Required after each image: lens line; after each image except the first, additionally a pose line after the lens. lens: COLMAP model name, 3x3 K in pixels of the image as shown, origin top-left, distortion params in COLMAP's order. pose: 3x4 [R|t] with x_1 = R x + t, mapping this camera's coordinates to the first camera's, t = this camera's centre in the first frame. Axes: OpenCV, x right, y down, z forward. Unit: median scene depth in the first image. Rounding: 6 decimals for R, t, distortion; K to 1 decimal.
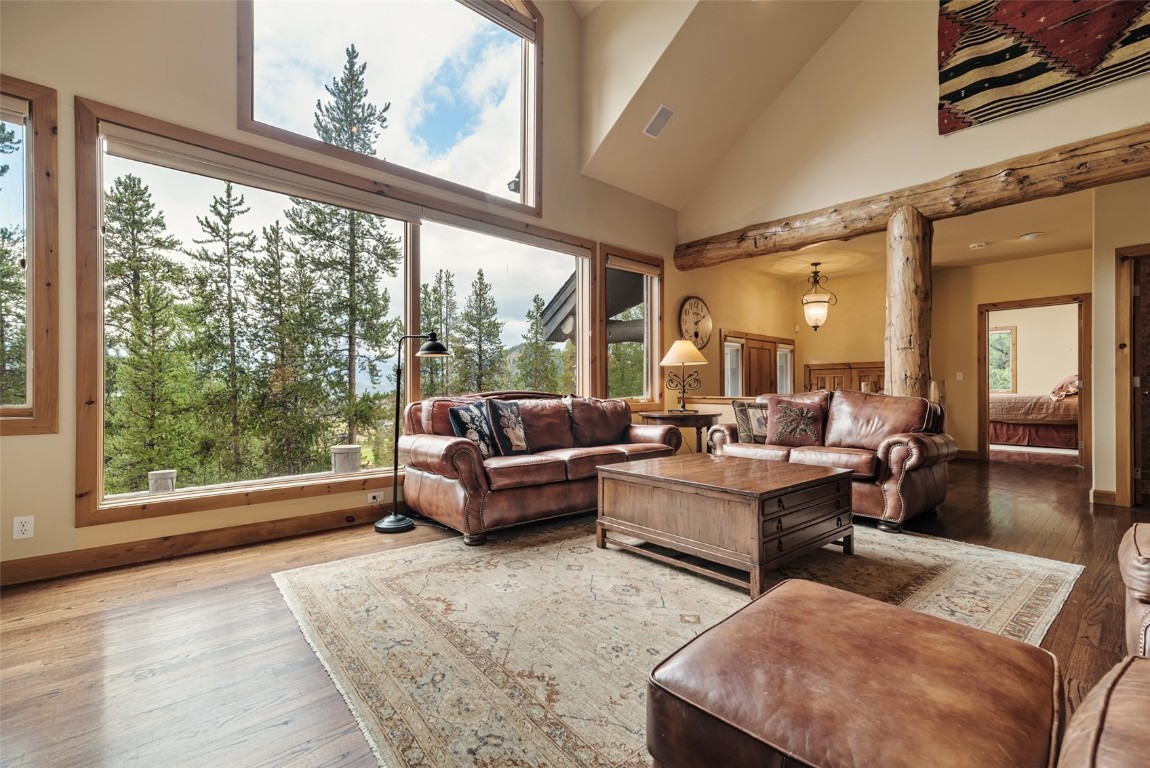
lens RADIAL K [[495.4, 0, 570.1], [0, 495.4, 388.8], [0, 0, 1]] dist [0.010934, -0.000062]
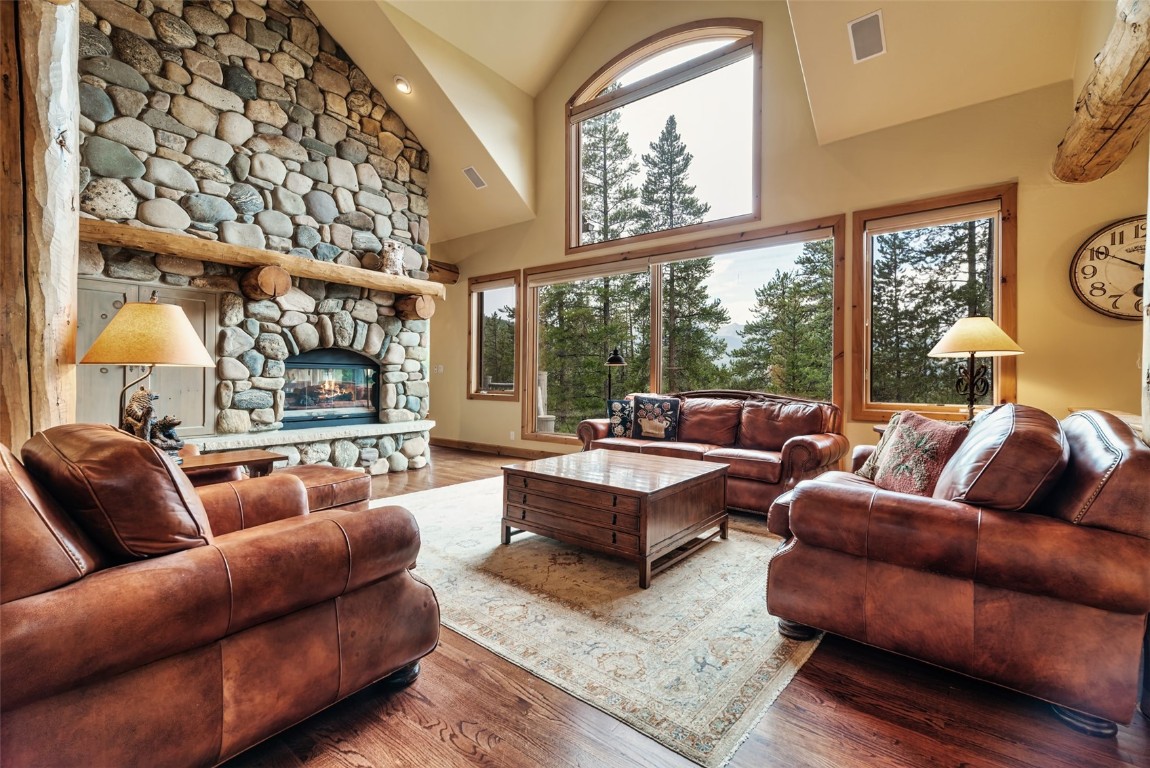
lens RADIAL K [[495.4, 0, 578.6], [0, 495.4, 382.7], [0, 0, 1]] dist [0.010934, -0.000062]
pose [[0.201571, 0.005170, -0.979460, 1.363779], [-0.013614, 0.999904, 0.002476, -0.020823], [0.979379, 0.012835, 0.201622, 0.710071]]
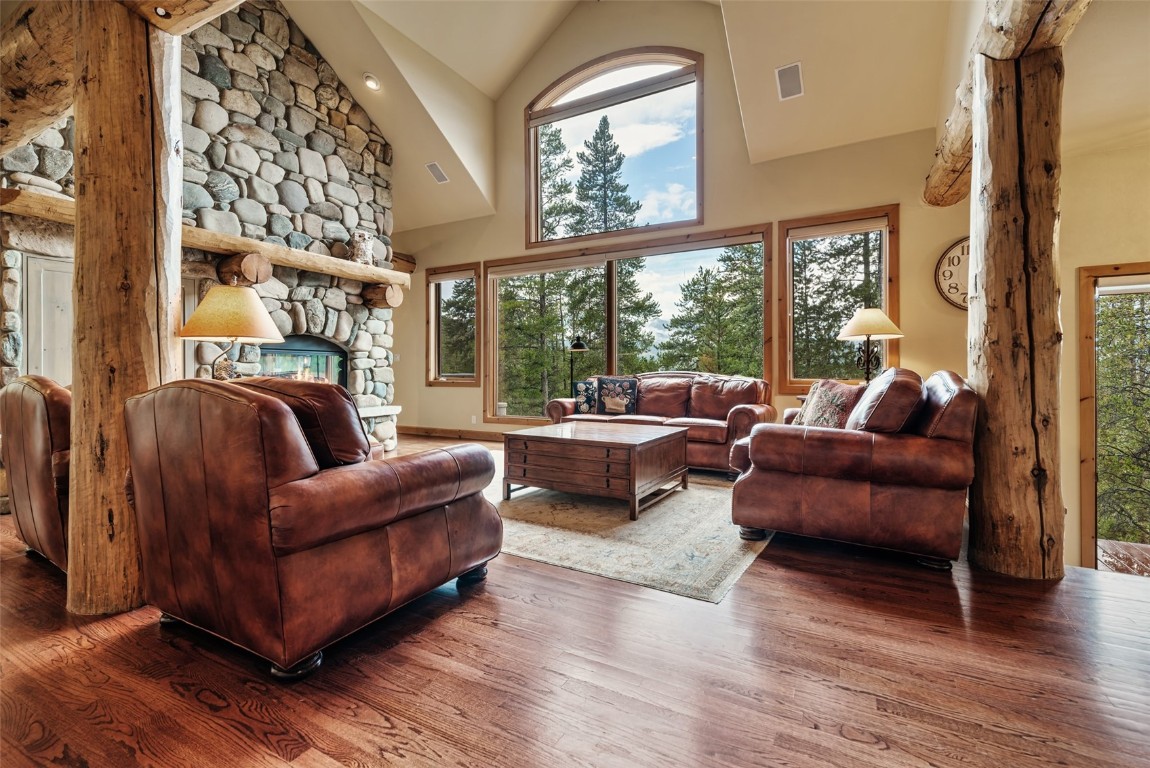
lens RADIAL K [[495.4, 0, 581.1], [0, 495.4, 379.8], [0, 0, 1]] dist [0.010934, -0.000062]
pose [[0.341559, 0.009526, -0.939812, 1.517344], [-0.003354, 0.999955, 0.008917, 0.020215], [0.939854, 0.000107, 0.341575, 0.525083]]
